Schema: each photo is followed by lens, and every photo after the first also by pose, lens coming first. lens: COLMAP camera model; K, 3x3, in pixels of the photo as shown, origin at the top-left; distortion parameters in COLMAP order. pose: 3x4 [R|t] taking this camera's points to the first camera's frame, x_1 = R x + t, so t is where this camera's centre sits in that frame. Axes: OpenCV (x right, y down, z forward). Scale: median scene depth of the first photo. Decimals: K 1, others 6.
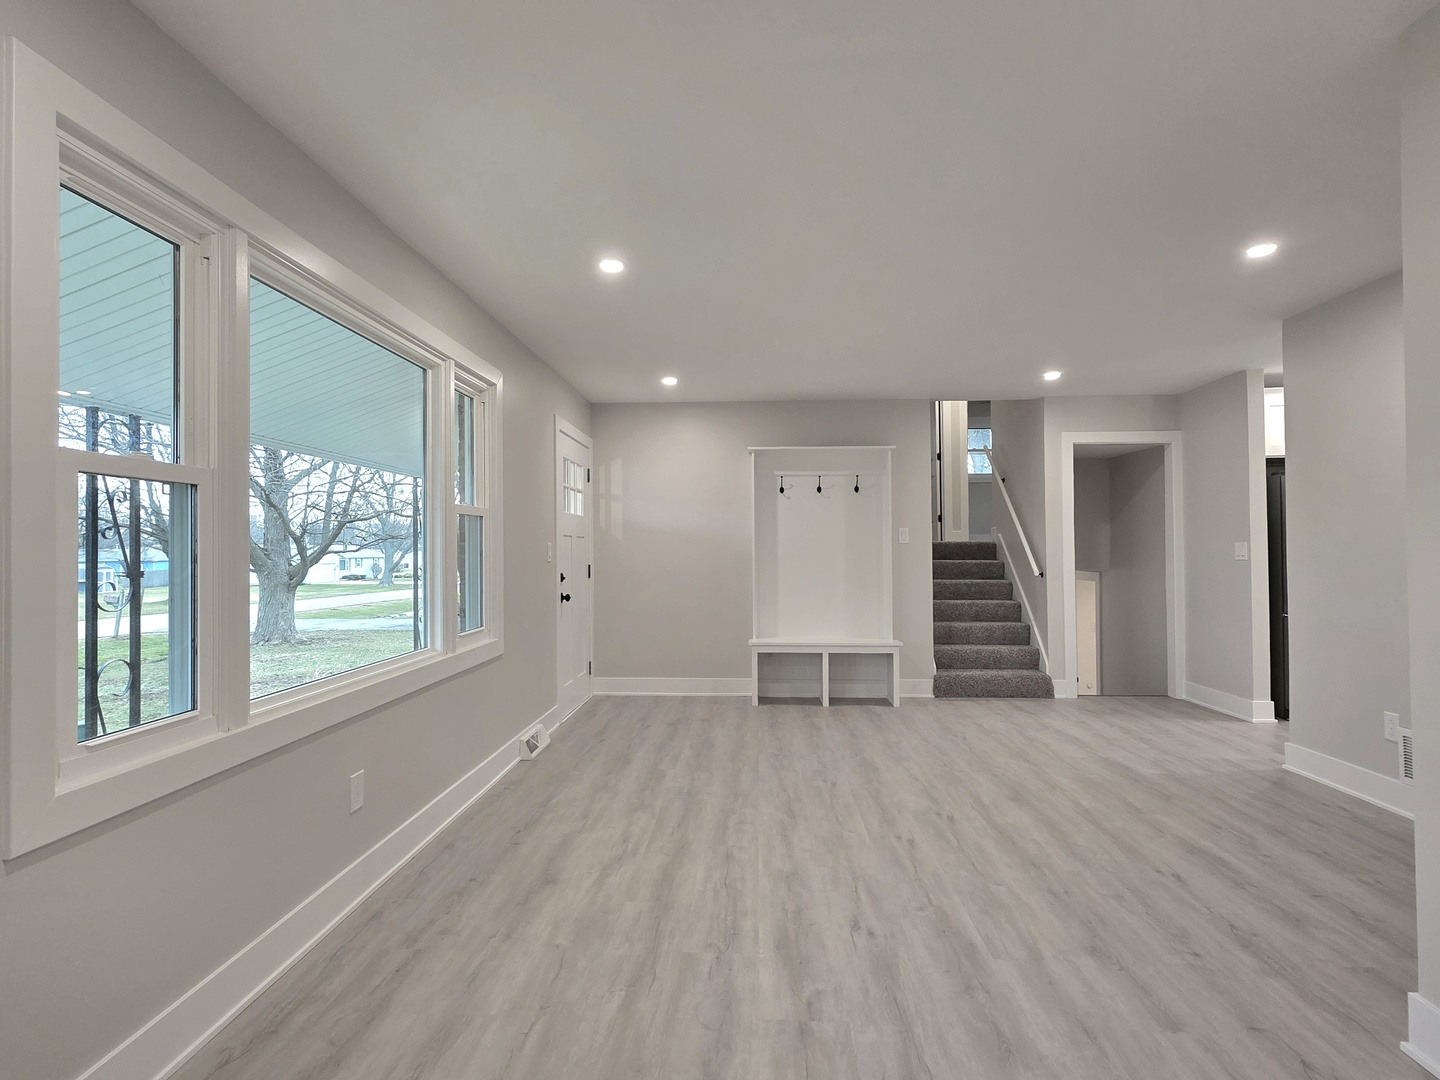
lens RADIAL K [[747.1, 0, 726.7], [0, 747.1, 539.7], [0, 0, 1]] dist [0.001996, -0.000592]
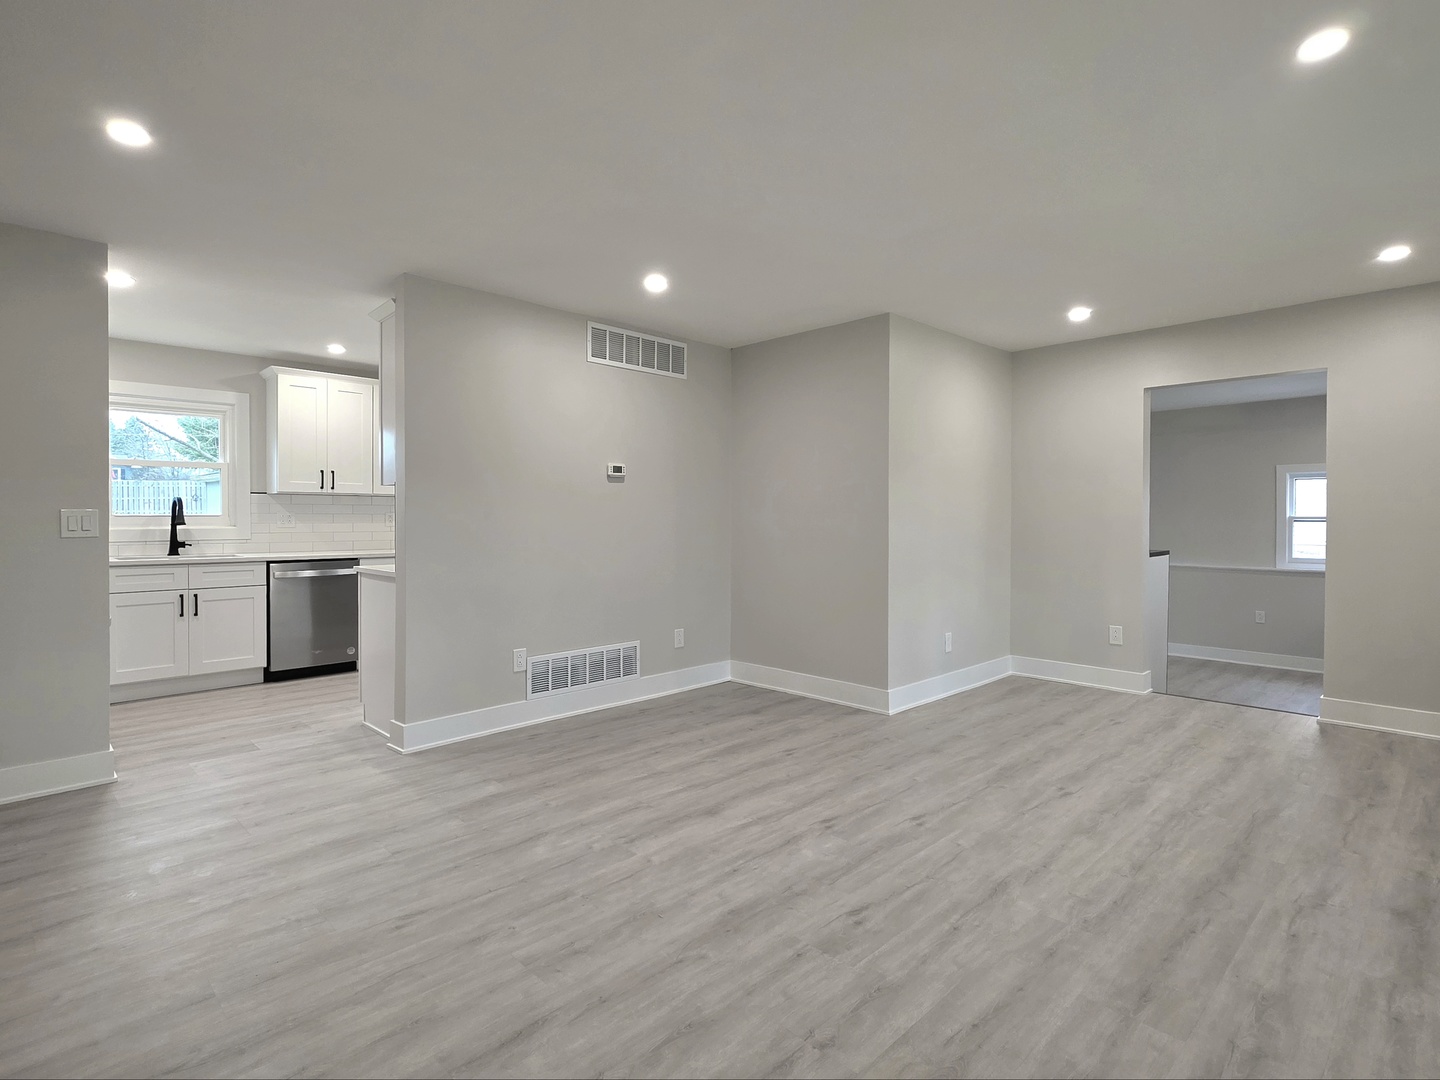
lens RADIAL K [[747.1, 0, 716.7], [0, 747.1, 525.1], [0, 0, 1]] dist [0.001996, -0.000592]
pose [[-0.731411, 0.001233, 0.681936, -0.207690], [-0.002467, 0.999987, -0.004454, 0.033282], [-0.681933, -0.004940, -0.731398, 1.781052]]
